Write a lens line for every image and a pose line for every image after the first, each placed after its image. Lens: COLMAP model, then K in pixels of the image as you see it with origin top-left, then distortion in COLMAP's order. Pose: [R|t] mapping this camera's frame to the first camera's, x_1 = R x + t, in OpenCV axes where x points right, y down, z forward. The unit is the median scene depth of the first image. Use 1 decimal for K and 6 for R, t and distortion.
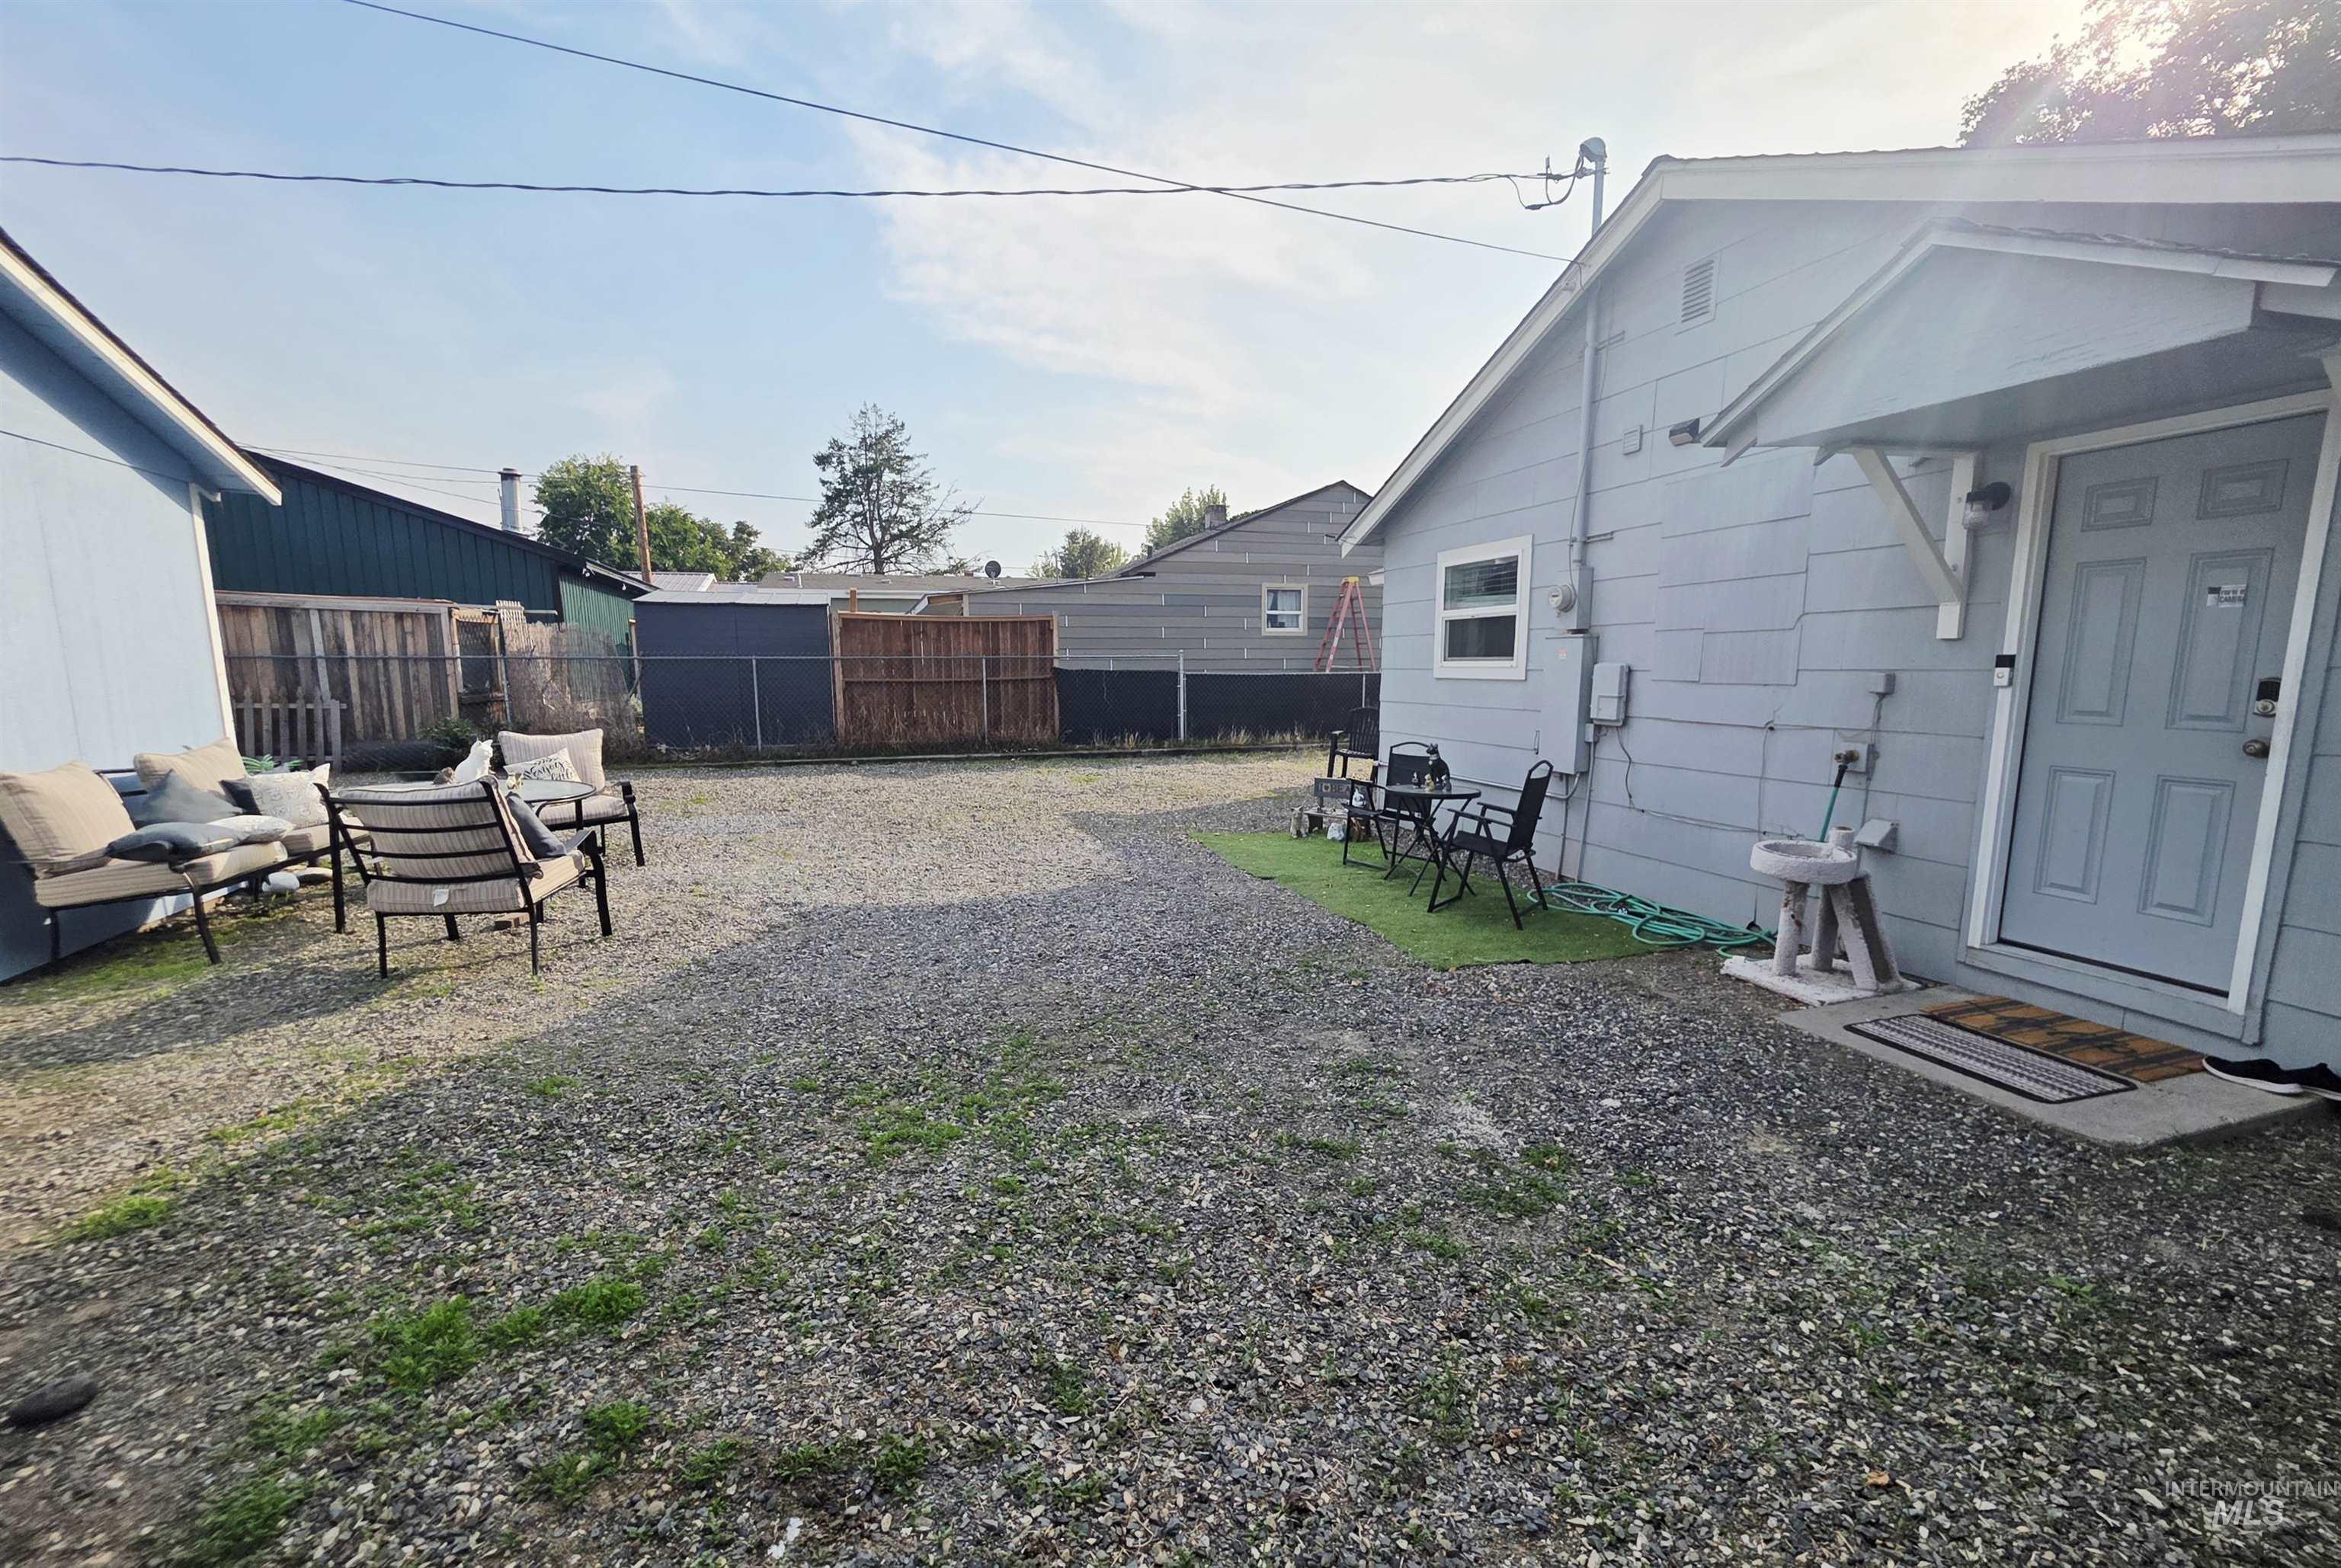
lens RADIAL K [[985.6, 0, 1162.5], [0, 985.6, 808.1], [0, 0, 1]] dist [0.000645, -0.000275]
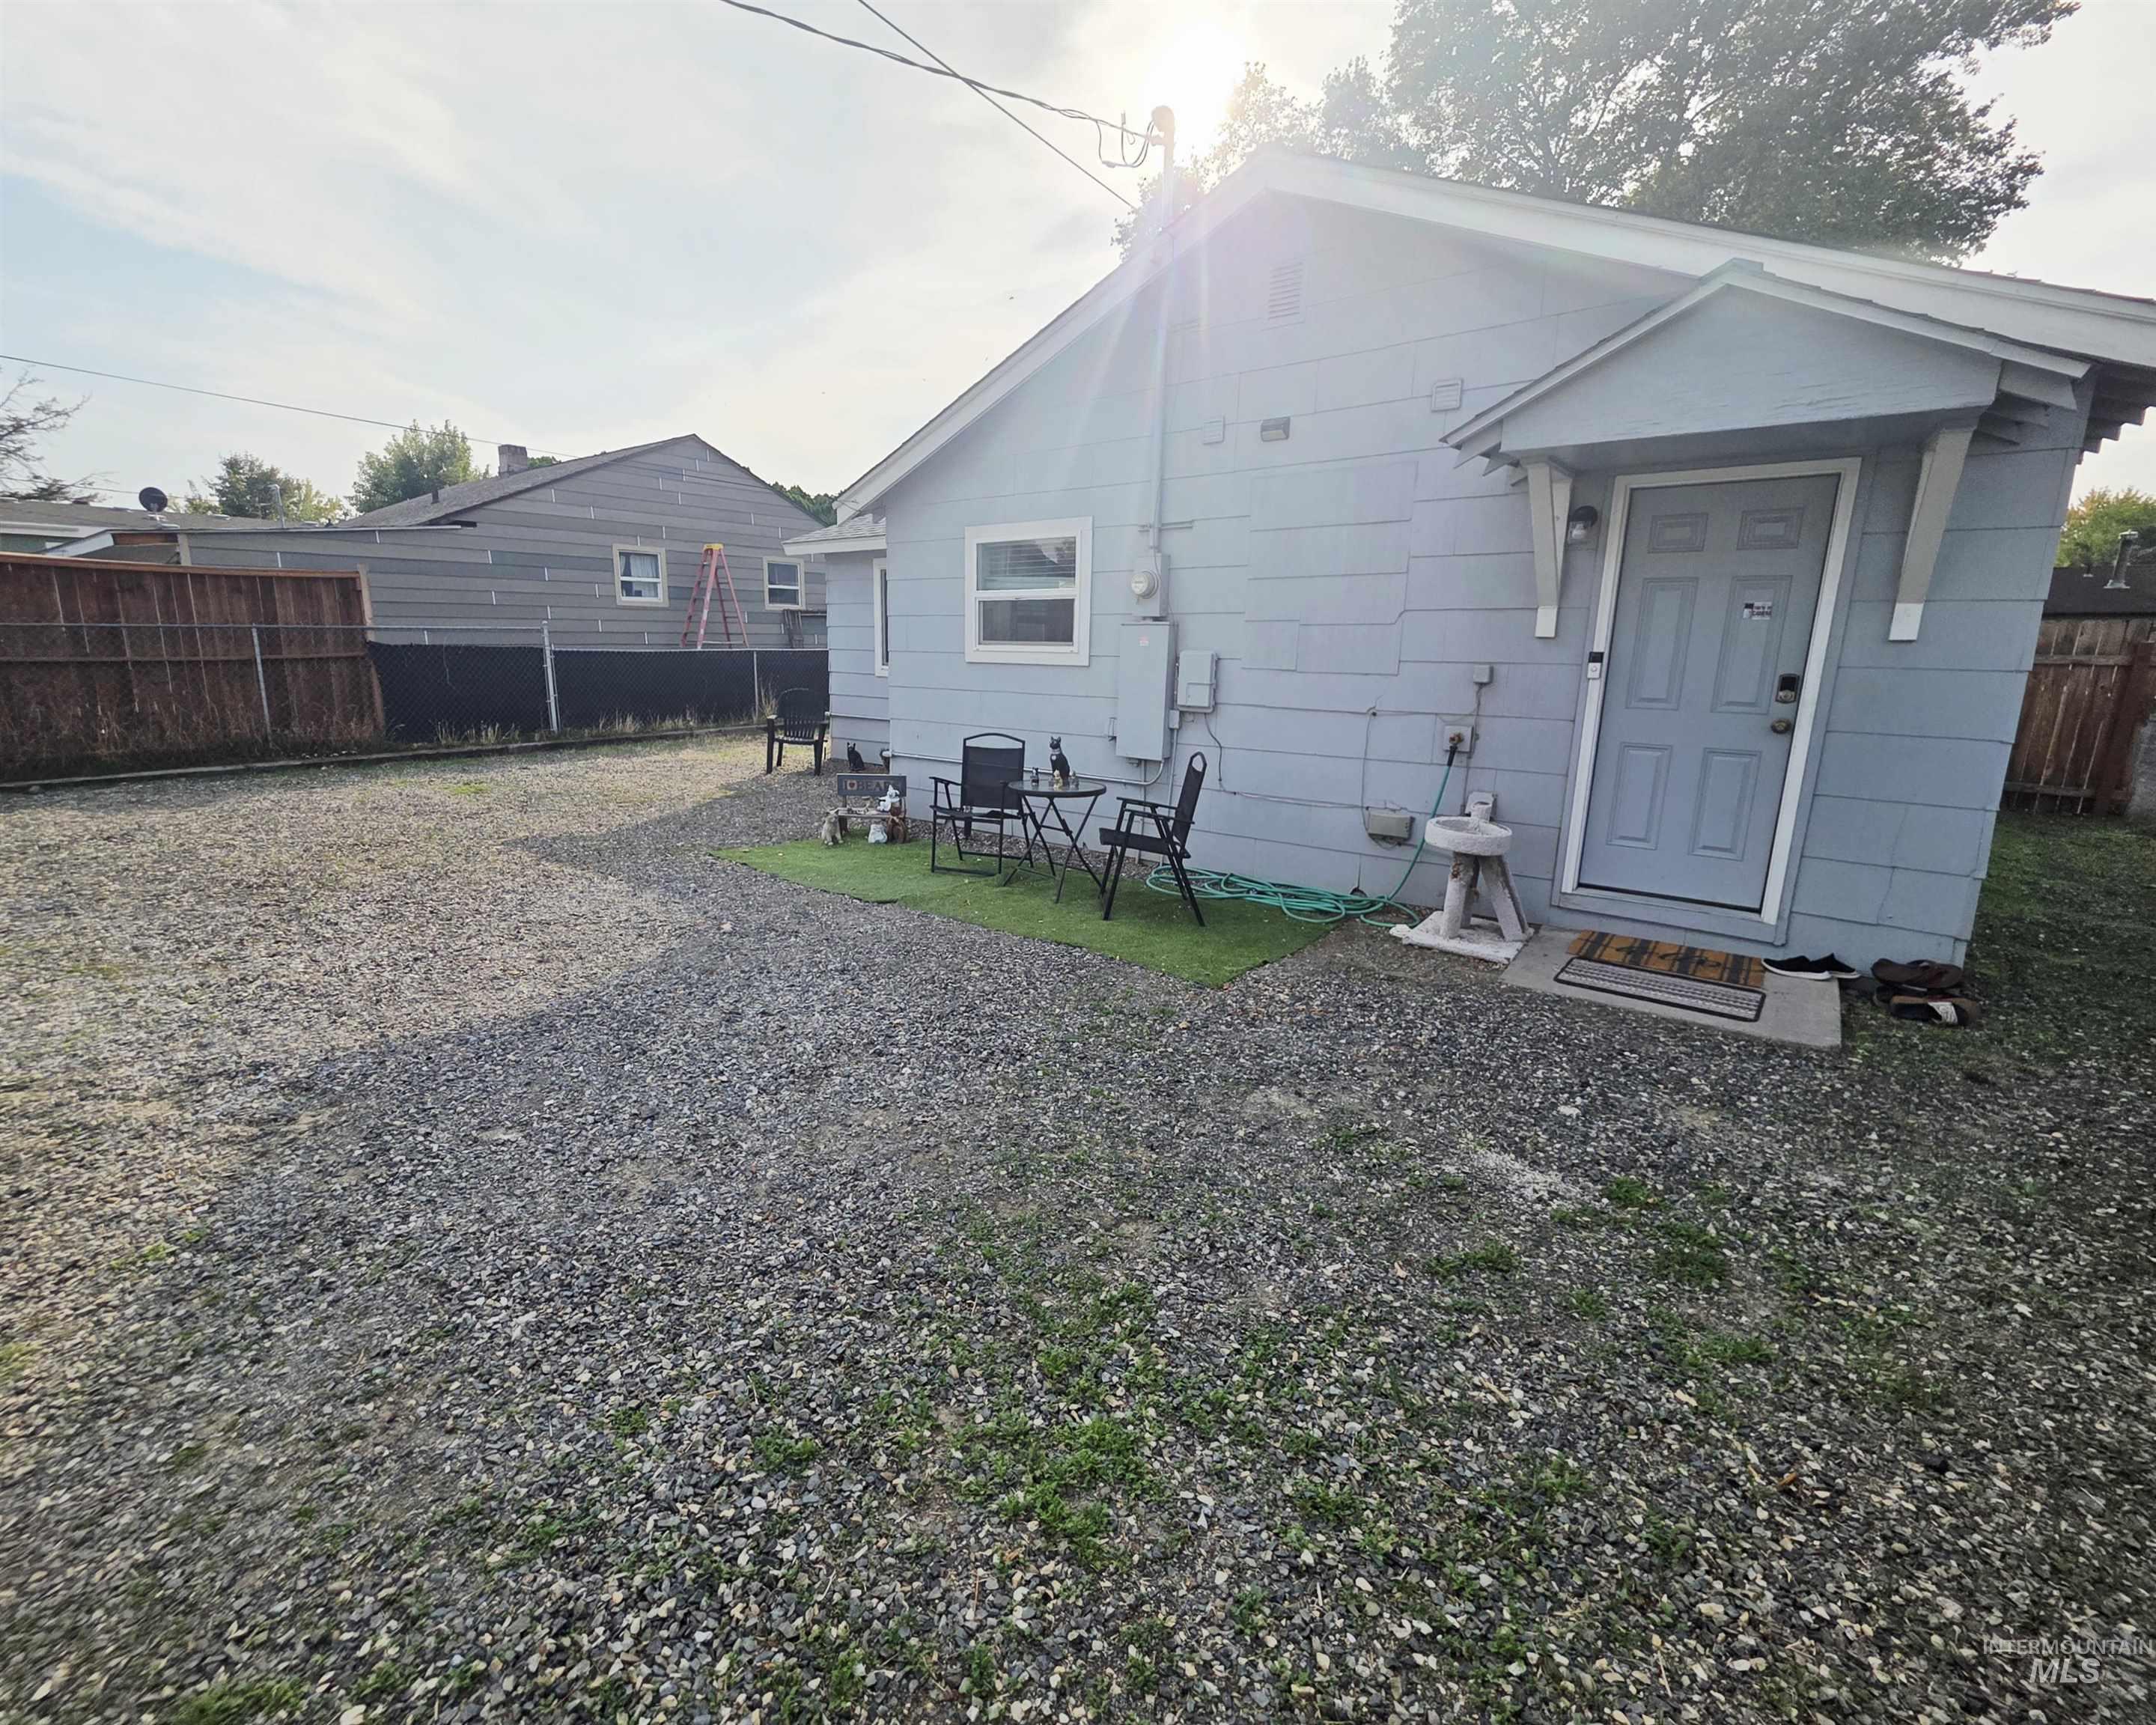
lens RADIAL K [[969.5, 0, 1025.5], [0, 969.5, 834.5], [0, 0, 1]] dist [-0.000221, 0.000508]
pose [[0.834684, -0.098666, 0.541819, -0.388010], [0.067695, 0.994741, 0.076857, -0.069939], [-0.546553, -0.027473, 0.836974, 0.371136]]
